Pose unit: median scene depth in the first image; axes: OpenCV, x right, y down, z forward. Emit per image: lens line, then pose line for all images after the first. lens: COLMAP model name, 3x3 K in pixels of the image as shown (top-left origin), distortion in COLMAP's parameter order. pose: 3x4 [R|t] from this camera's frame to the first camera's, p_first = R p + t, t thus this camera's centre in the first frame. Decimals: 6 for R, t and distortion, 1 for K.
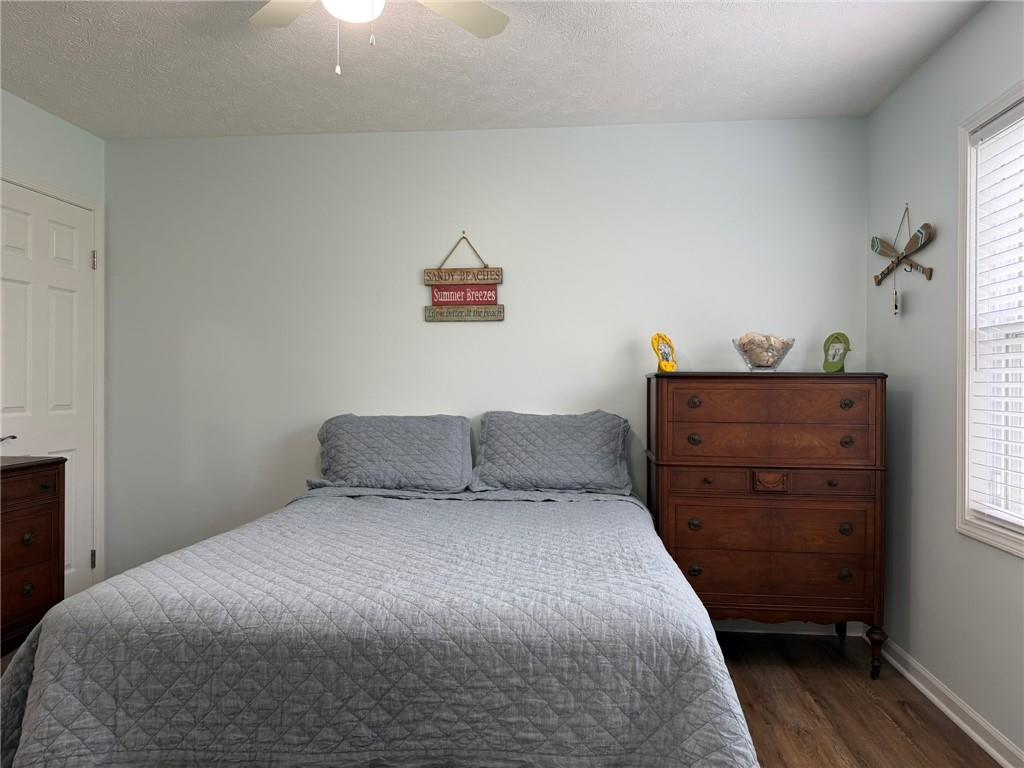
lens RADIAL K [[714.7, 0, 512.1], [0, 714.7, 383.2], [0, 0, 1]] dist [0.039359, -0.044325]
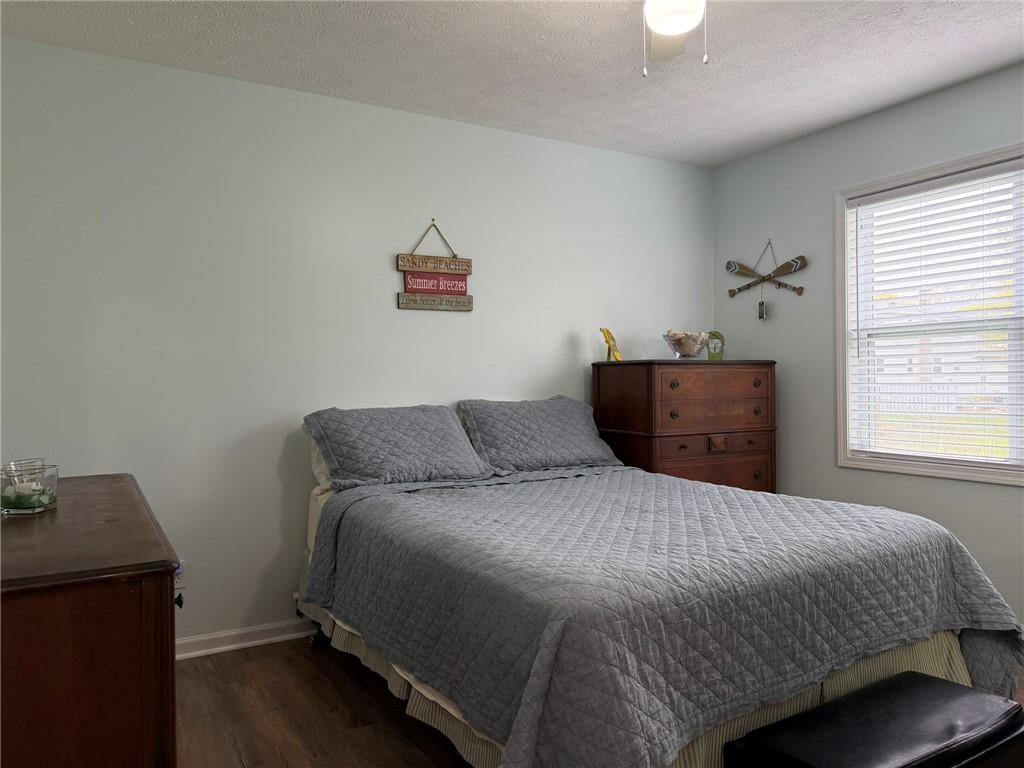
lens RADIAL K [[714.7, 0, 509.0], [0, 714.7, 385.3], [0, 0, 1]] dist [0.039359, -0.044325]
pose [[0.809211, -0.019042, 0.587209, -0.610841], [0.016086, 0.999818, 0.010255, 0.009679], [-0.587297, 0.001147, 0.809371, 0.149343]]
